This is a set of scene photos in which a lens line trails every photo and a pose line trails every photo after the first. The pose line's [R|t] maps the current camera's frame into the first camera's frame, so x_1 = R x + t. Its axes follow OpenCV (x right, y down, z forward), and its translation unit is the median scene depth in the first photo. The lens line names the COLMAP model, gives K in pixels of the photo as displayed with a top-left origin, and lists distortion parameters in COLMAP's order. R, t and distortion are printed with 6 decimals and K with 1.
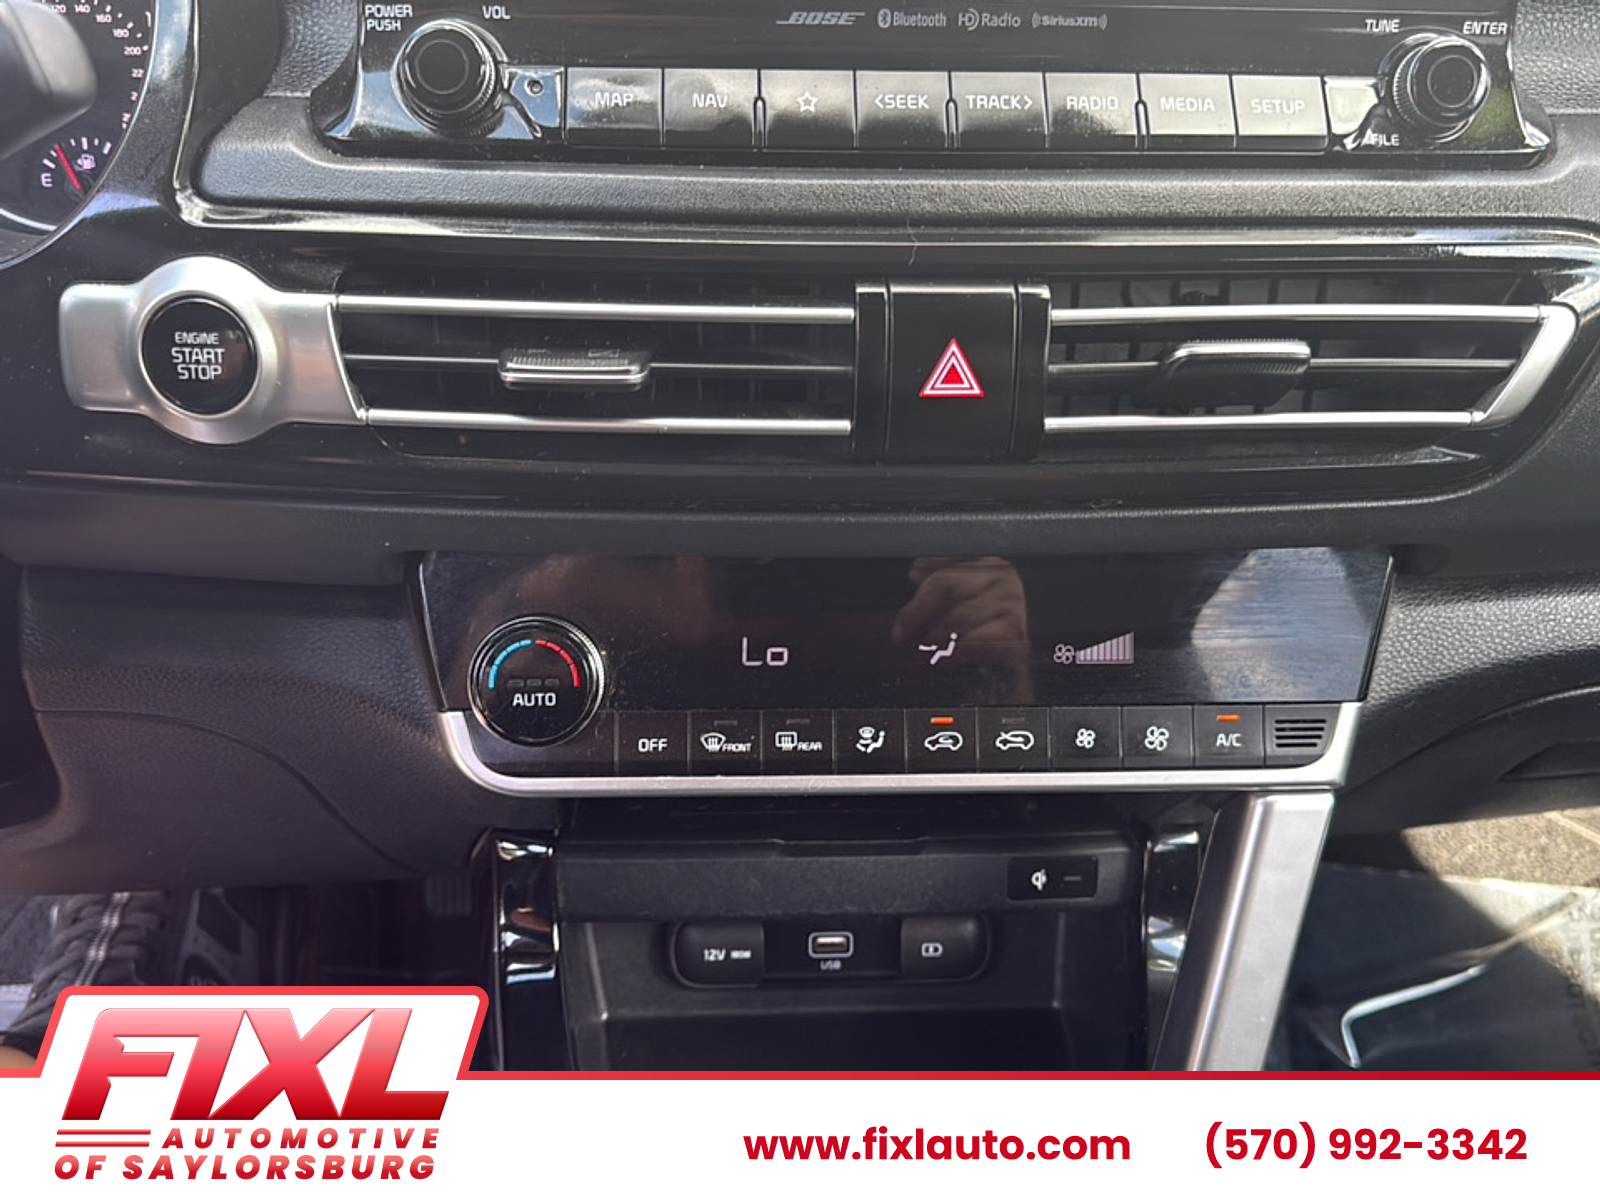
lens RADIAL K [[1470.3, 0, 793.7], [0, 1470.3, 607.4], [0, 0, 1]] dist [0.091123, -0.174008]
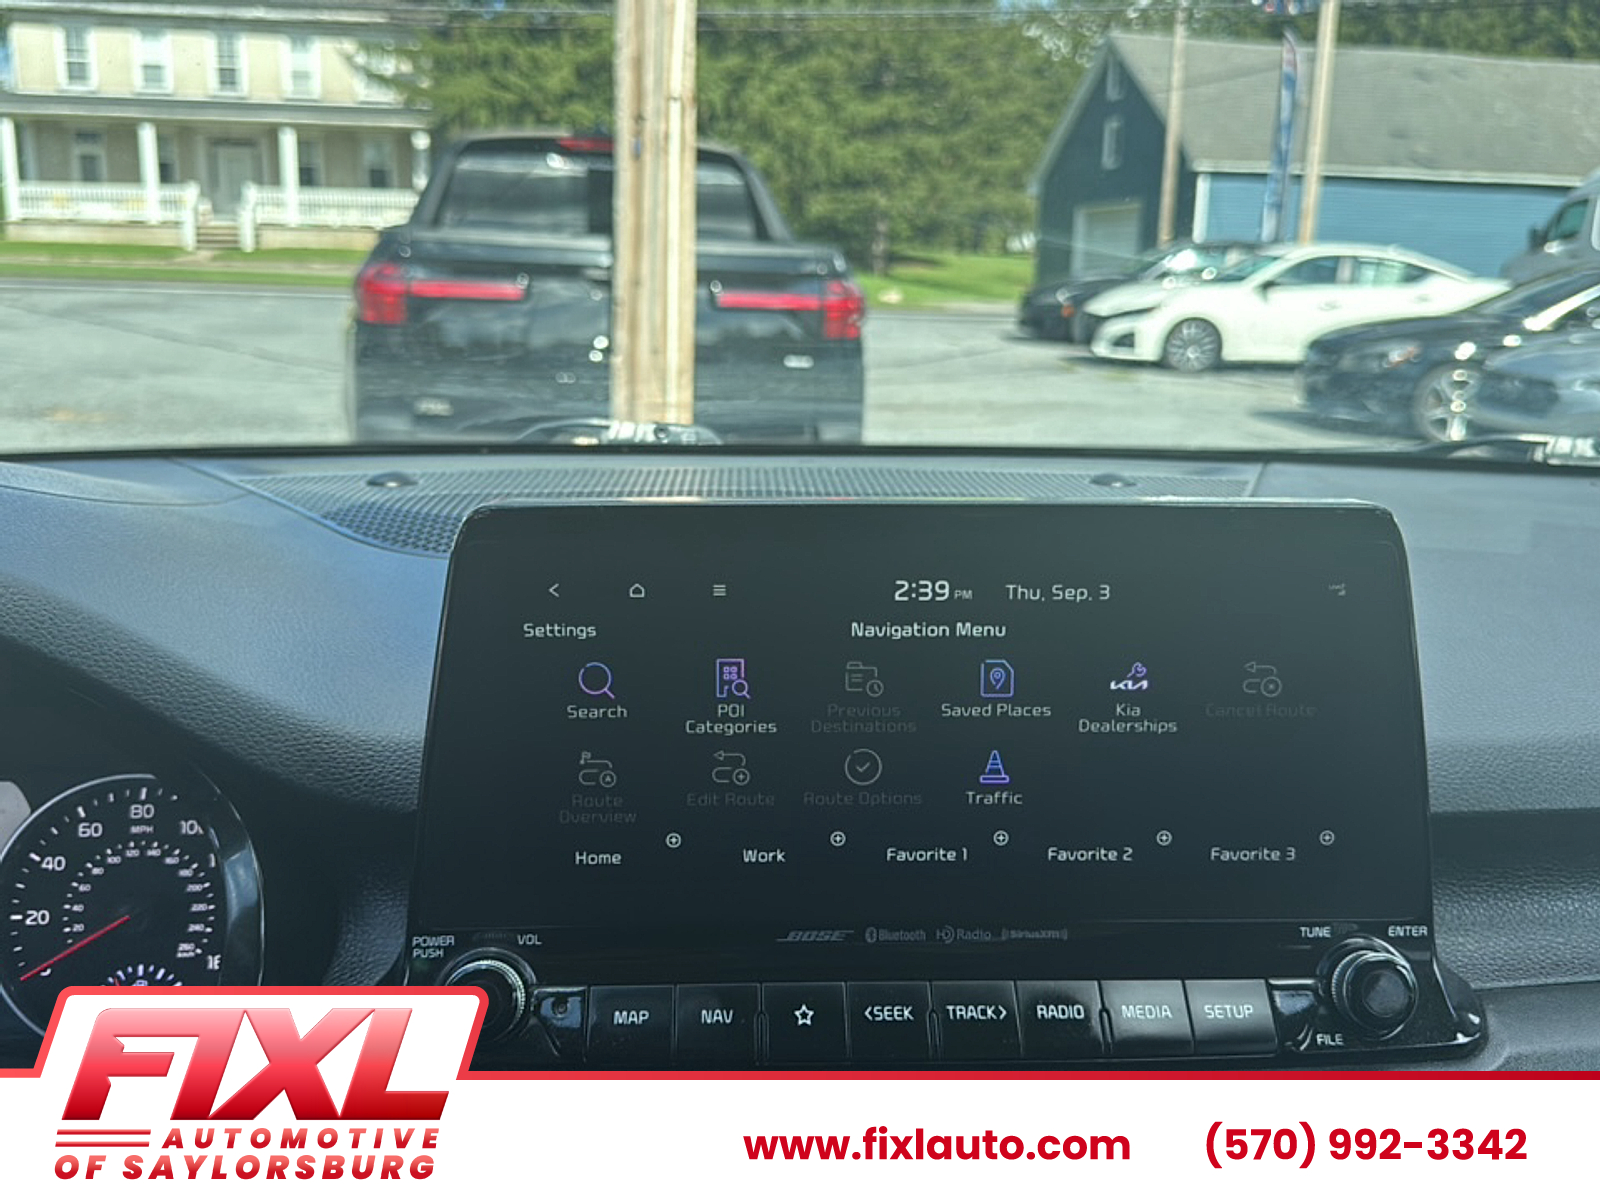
lens RADIAL K [[1457.2, 0, 795.9], [0, 1457.2, 606.4], [0, 0, 1]] dist [0.172982, -0.396746]
pose [[0.999945, -0.010286, 0.001790, 0.004038], [0.010316, 0.946925, -0.321288, -0.269797], [0.001609, 0.321289, 0.946980, -0.143237]]
